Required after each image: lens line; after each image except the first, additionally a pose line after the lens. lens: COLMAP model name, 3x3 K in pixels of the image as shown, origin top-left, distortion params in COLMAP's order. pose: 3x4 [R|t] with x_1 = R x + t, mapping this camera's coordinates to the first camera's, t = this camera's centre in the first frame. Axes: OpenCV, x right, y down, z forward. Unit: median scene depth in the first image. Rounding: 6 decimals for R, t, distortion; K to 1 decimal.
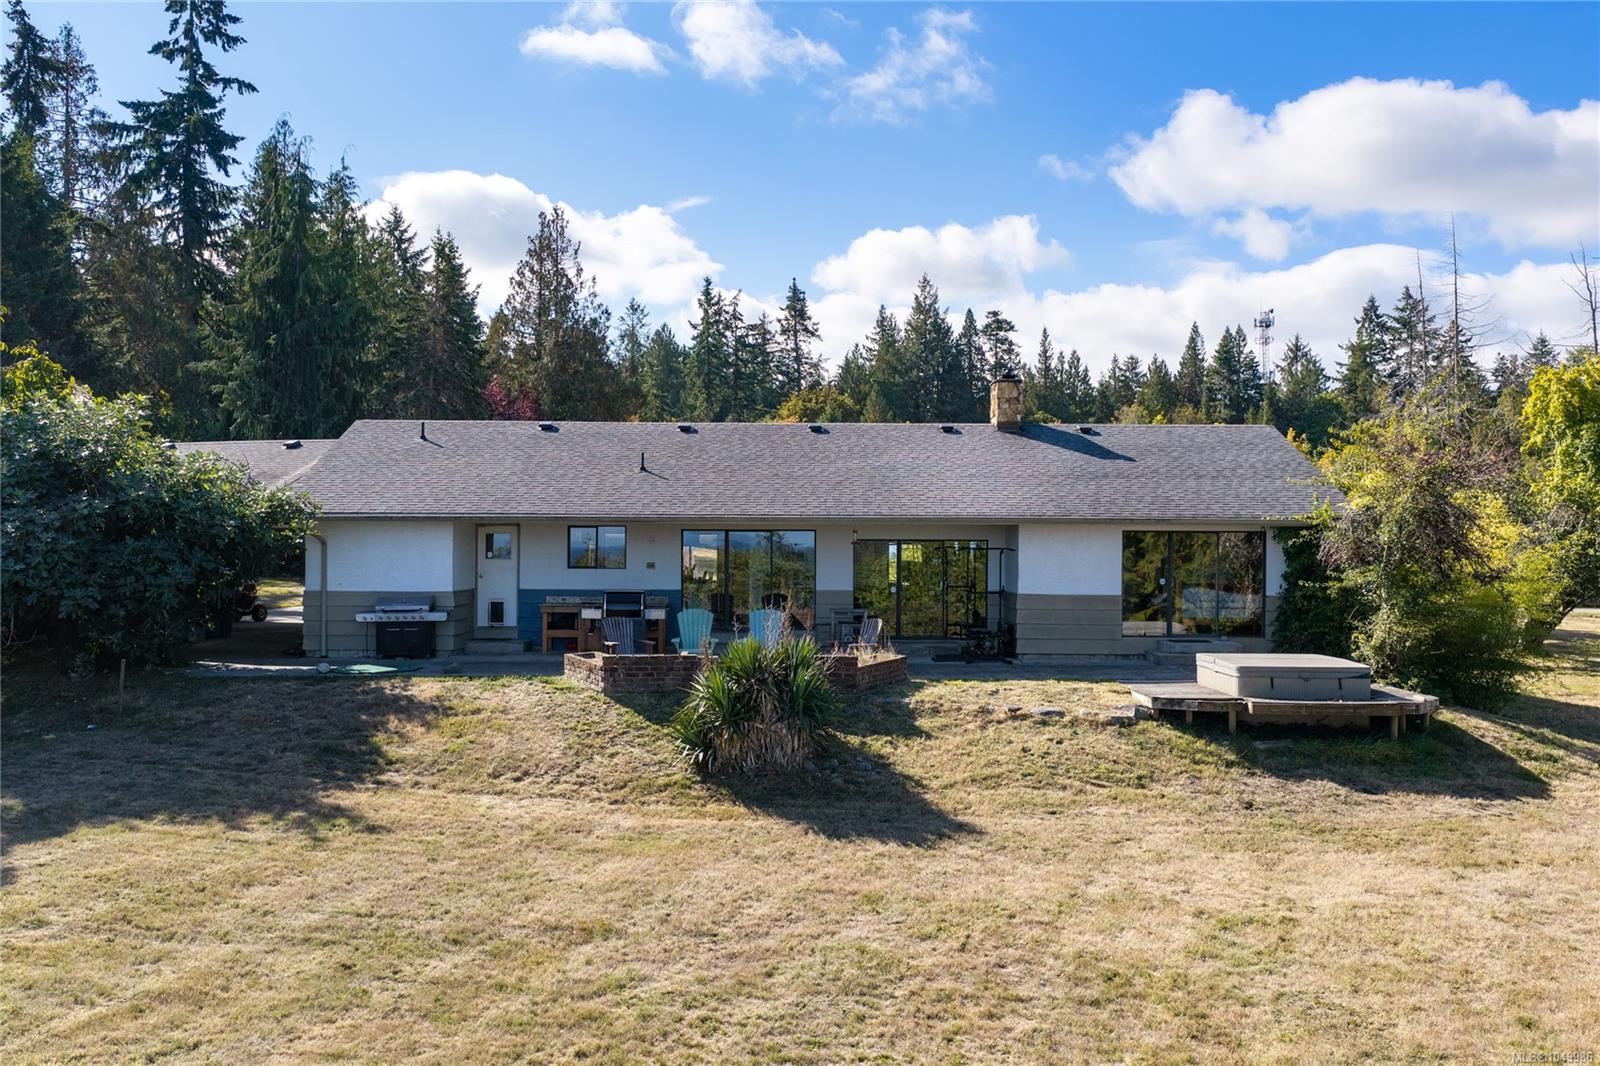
lens RADIAL K [[1382.3, 0, 800.0], [0, 1382.3, 533.0], [0, 0, 1]] dist [-0.001386, -0.007427]
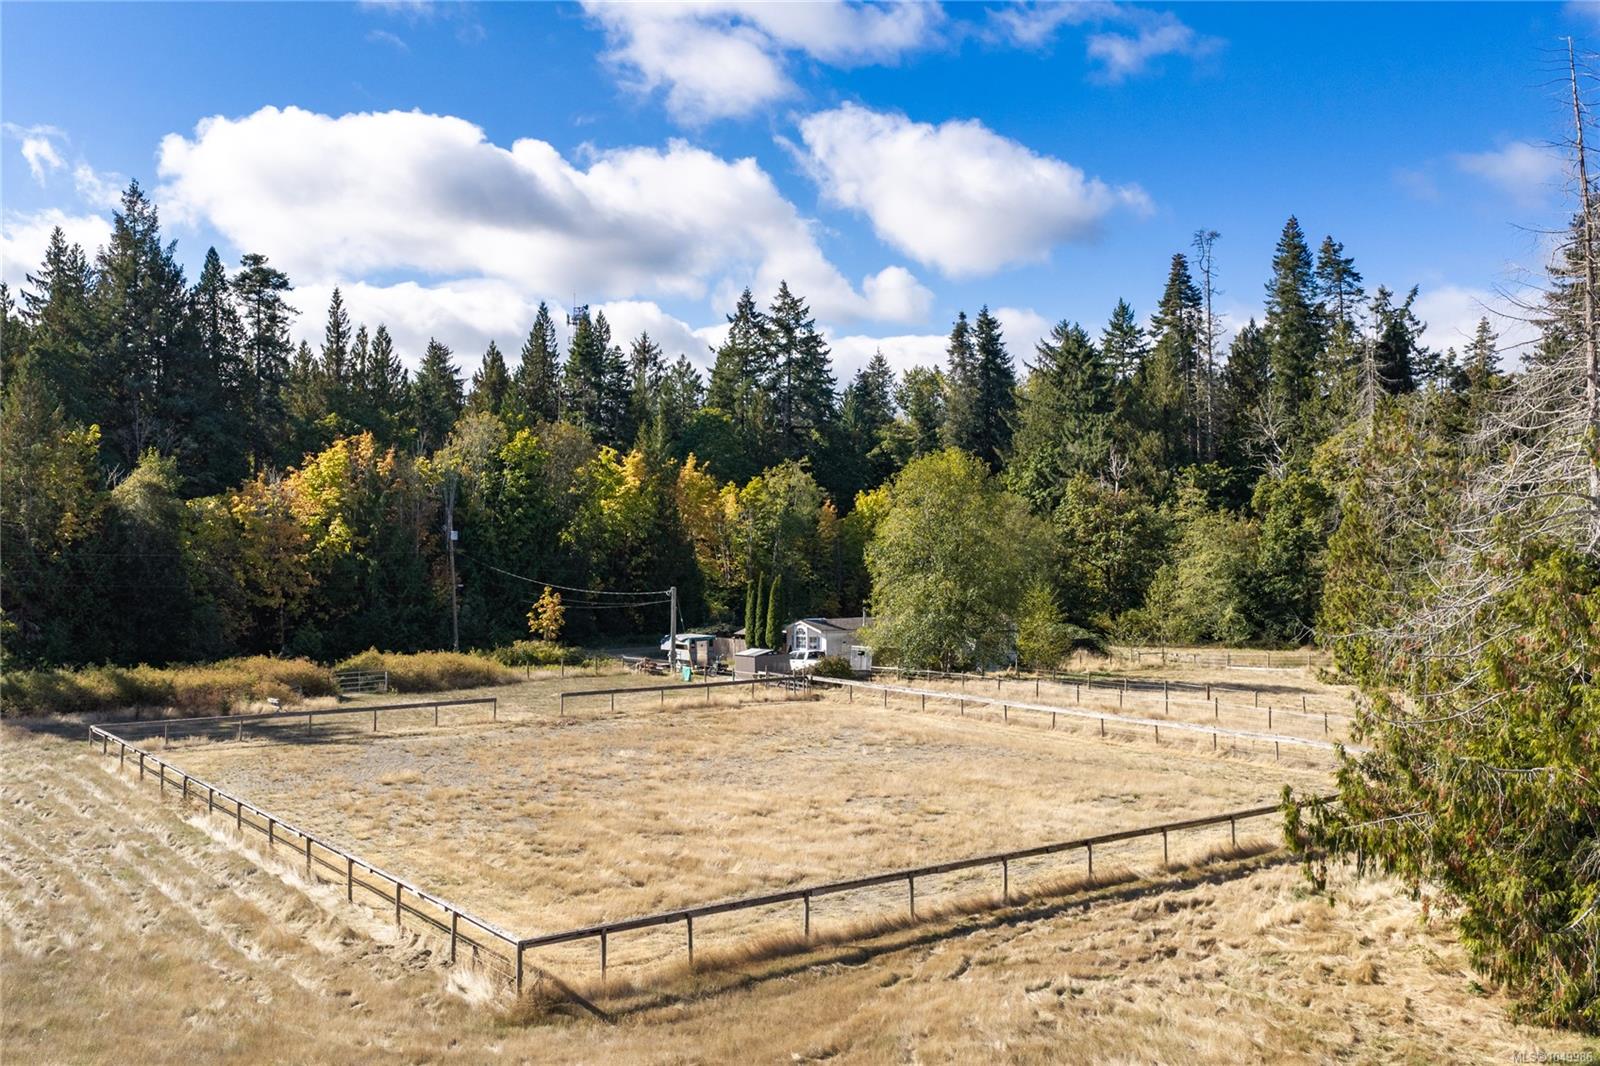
lens RADIAL K [[1316.8, 0, 803.6], [0, 1316.8, 555.7], [0, 0, 1]] dist [0.025887, -0.046423]
pose [[0.850854, -0.013542, 0.525227, 0.033003], [0.000801, 0.999700, 0.024479, -0.035634], [-0.525401, -0.020407, 0.850610, 0.339526]]
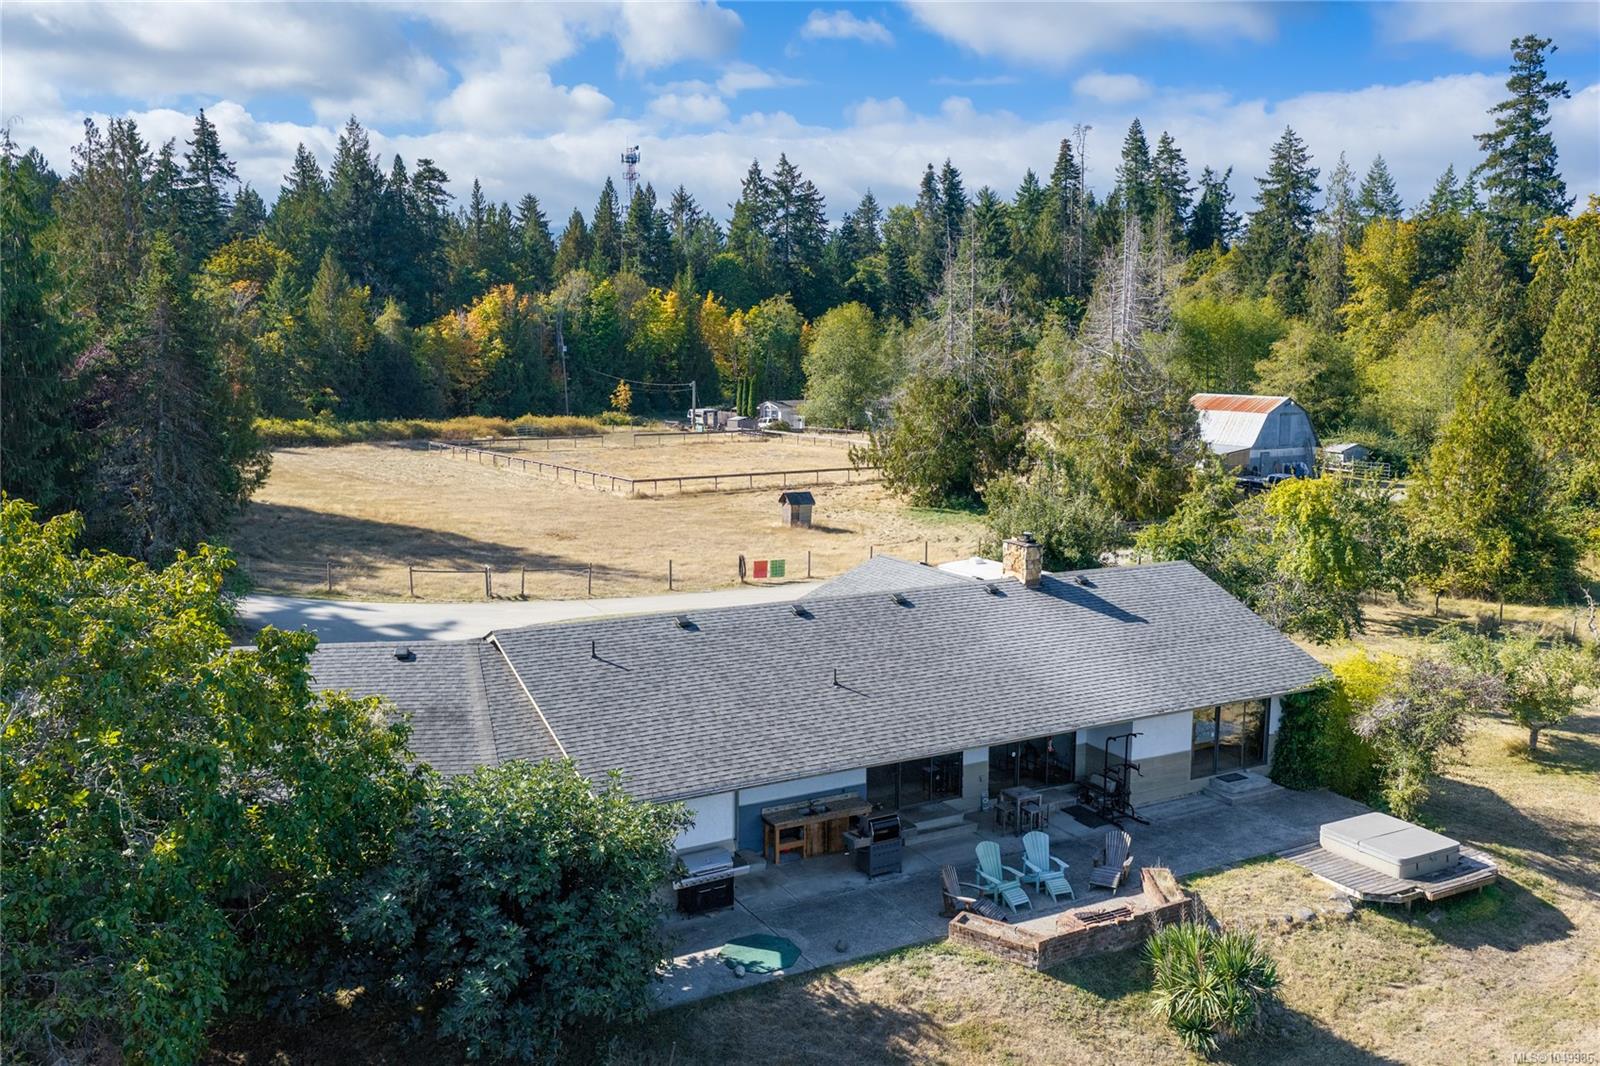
lens RADIAL K [[1316.8, 0, 803.6], [0, 1316.8, 555.7], [0, 0, 1]] dist [0.025887, -0.046423]
pose [[0.870166, -0.084736, 0.485419, -0.104146], [-0.005655, 0.983322, 0.181788, -0.055176], [-0.492727, -0.160930, 0.855173, 0.019295]]
